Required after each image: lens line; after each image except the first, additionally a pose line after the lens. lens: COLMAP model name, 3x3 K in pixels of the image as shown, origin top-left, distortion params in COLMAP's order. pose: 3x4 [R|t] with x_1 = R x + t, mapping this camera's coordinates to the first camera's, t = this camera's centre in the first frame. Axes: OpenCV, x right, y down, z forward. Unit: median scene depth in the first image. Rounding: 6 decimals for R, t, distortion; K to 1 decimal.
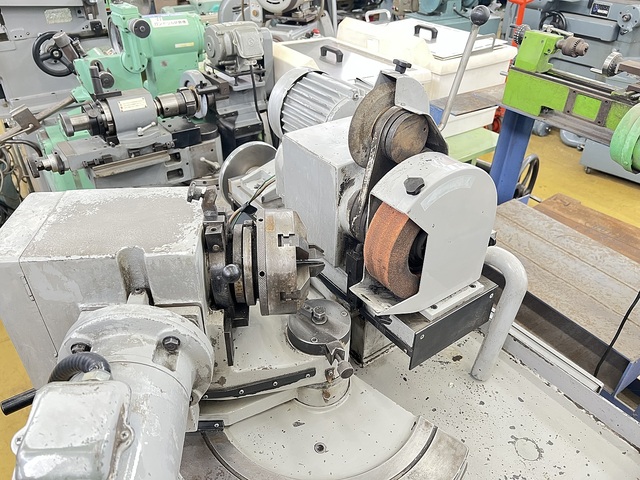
lens RADIAL K [[491.9, 0, 320.0], [0, 491.9, 240.0], [0, 0, 1]] dist [0.071333, -0.075731]
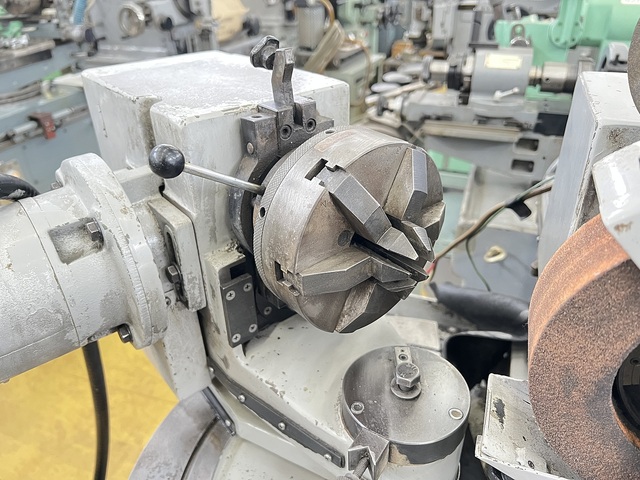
lens RADIAL K [[495.2, 0, 320.0], [0, 495.2, 240.0], [0, 0, 1]] dist [0.002648, 0.000418]
pose [[0.559220, 0.402117, -0.724965, 0.173493], [-0.444929, 0.883450, 0.146816, -0.006218], [0.699507, 0.240456, 0.672957, 0.374083]]
